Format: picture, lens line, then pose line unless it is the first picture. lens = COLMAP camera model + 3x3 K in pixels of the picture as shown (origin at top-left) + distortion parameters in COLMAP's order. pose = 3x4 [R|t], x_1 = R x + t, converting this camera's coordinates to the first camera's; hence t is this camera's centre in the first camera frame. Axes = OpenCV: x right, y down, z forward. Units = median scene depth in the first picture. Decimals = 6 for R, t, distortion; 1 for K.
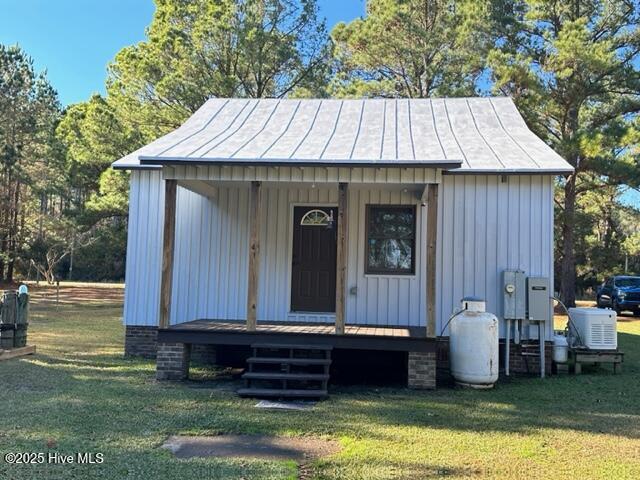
lens RADIAL K [[654.6, 0, 321.1], [0, 654.6, 241.3], [0, 0, 1]] dist [0.093601, 0.000000]
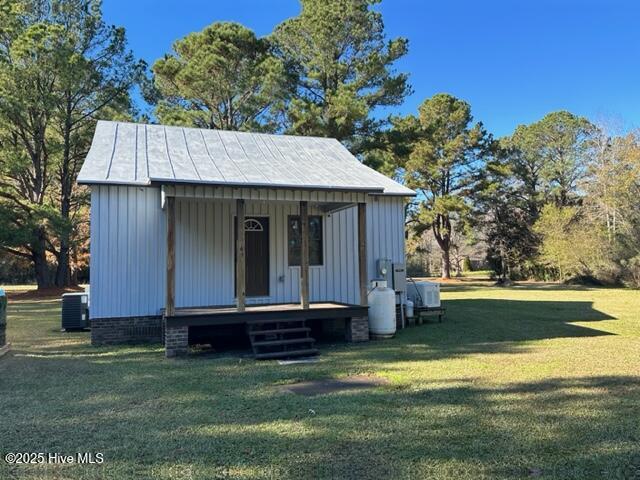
lens RADIAL K [[538.3, 0, 319.7], [0, 538.3, 239.7], [0, 0, 1]] dist [0.054389, -0.043064]
pose [[0.902669, -0.021022, 0.429822, -0.370775], [0.019437, 0.999778, 0.008077, -0.013672], [-0.429897, 0.001064, 0.902877, -0.044079]]
